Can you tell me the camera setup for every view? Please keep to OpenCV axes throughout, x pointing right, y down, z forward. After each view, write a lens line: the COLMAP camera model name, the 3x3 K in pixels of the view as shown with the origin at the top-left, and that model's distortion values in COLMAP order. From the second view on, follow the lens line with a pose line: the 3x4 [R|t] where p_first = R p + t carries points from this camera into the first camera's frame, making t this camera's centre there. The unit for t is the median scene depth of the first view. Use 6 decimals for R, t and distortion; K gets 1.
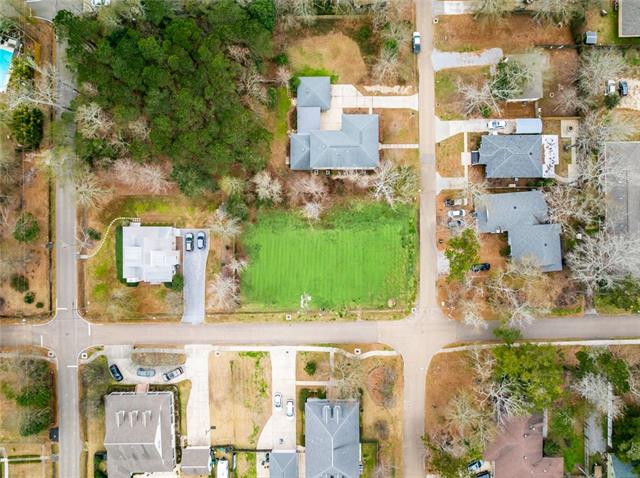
lens RADIAL K [[451.2, 0, 322.1], [0, 451.2, 239.8], [0, 0, 1]] dist [-0.025921, -0.006991]
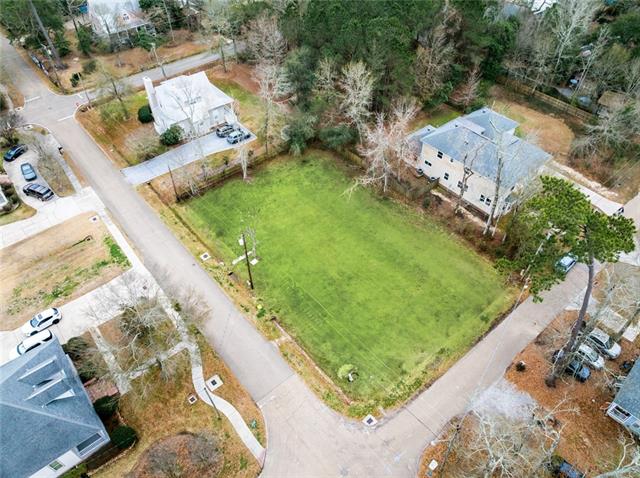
lens RADIAL K [[451.2, 0, 322.1], [0, 451.2, 239.8], [0, 0, 1]] dist [-0.025921, -0.006991]
pose [[0.633969, 0.562881, -0.530328, 0.301195], [-0.773355, 0.463423, -0.432621, 0.291785], [0.002252, 0.684400, 0.729103, 0.581032]]
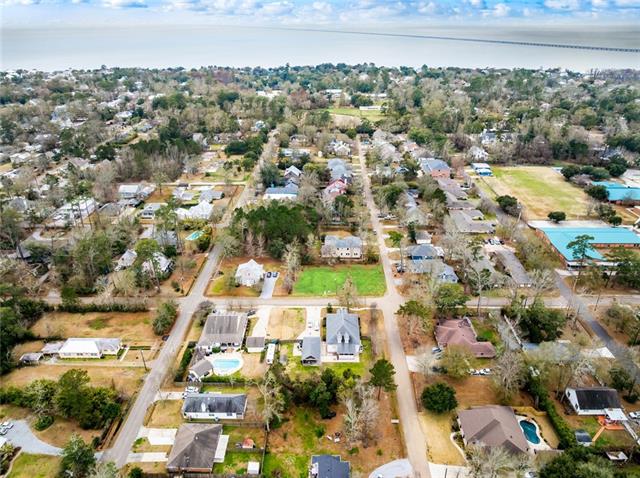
lens RADIAL K [[443.6, 0, 329.4], [0, 443.6, 238.6], [0, 0, 1]] dist [-0.003224, -0.001548]
pose [[0.999917, 0.012775, -0.001883, -0.025467], [-0.007374, 0.445209, -0.895396, 1.689093], [-0.010600, 0.895336, 0.445266, -0.019416]]
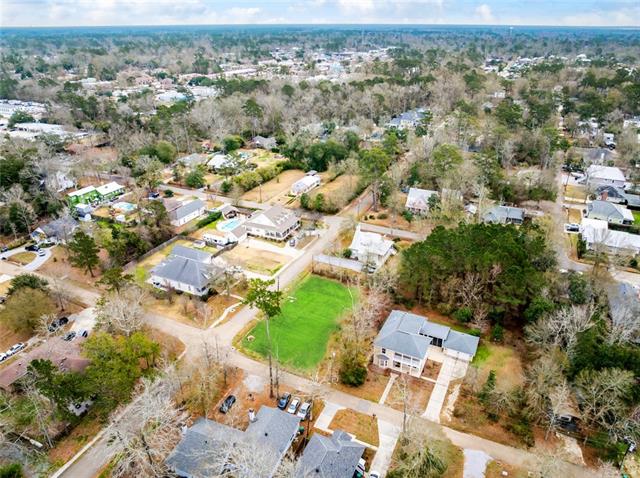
lens RADIAL K [[451.2, 0, 322.1], [0, 451.2, 239.8], [0, 0, 1]] dist [-0.025921, -0.006991]
pose [[-0.437519, 0.403003, -0.803844, 0.847420], [-0.899171, -0.187818, 0.395242, -0.393730], [0.008307, 0.895719, 0.444543, 0.311806]]
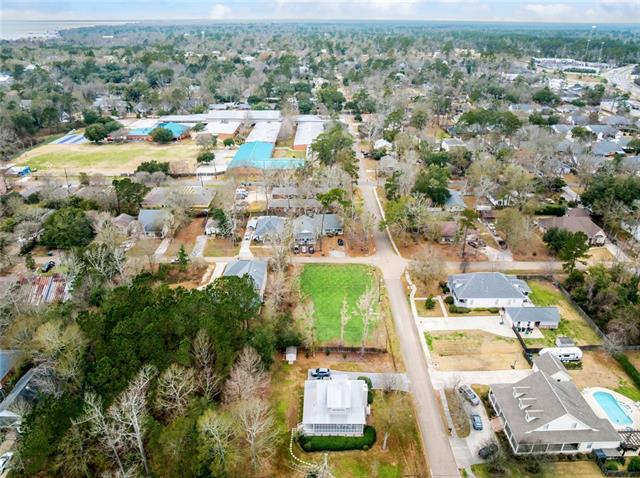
lens RADIAL K [[456.2, 0, 320.0], [0, 456.2, 239.0], [0, 0, 1]] dist [-0.019393, -0.002363]
pose [[0.011939, -0.435511, 0.900104, -1.015726], [0.999906, 0.011231, -0.007829, 0.004505], [-0.006699, 0.900113, 0.435605, 0.320862]]
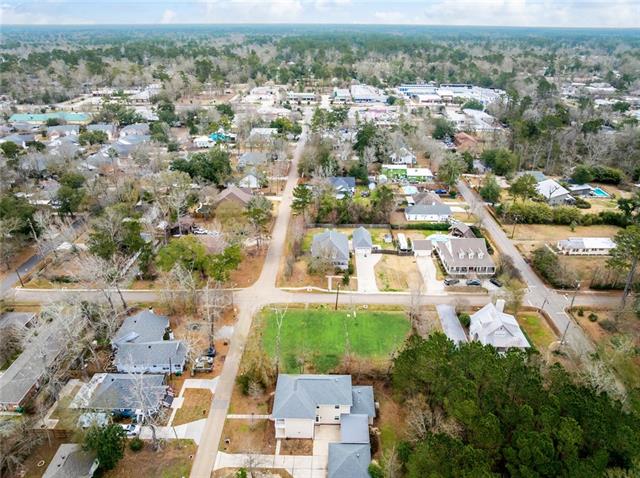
lens RADIAL K [[451.2, 0, 322.1], [0, 451.2, 239.8], [0, 0, 1]] dist [-0.025921, -0.006991]
pose [[-0.999607, -0.007098, 0.027119, 0.009710], [0.027500, -0.435875, 0.899587, -0.834144], [0.005435, 0.899979, 0.435899, 0.317548]]
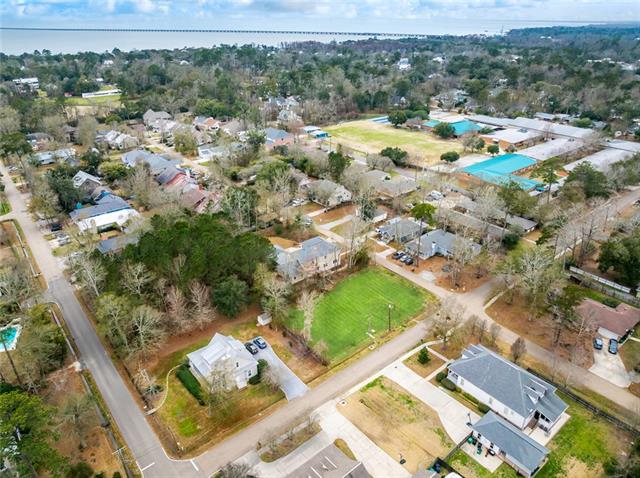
lens RADIAL K [[451.2, 0, 322.1], [0, 451.2, 239.8], [0, 0, 1]] dist [-0.025921, -0.006991]
pose [[0.777729, -0.273775, 0.565848, -0.679088], [0.628526, 0.352399, -0.693376, 0.729539], [-0.009576, 0.894909, 0.446146, 0.320606]]
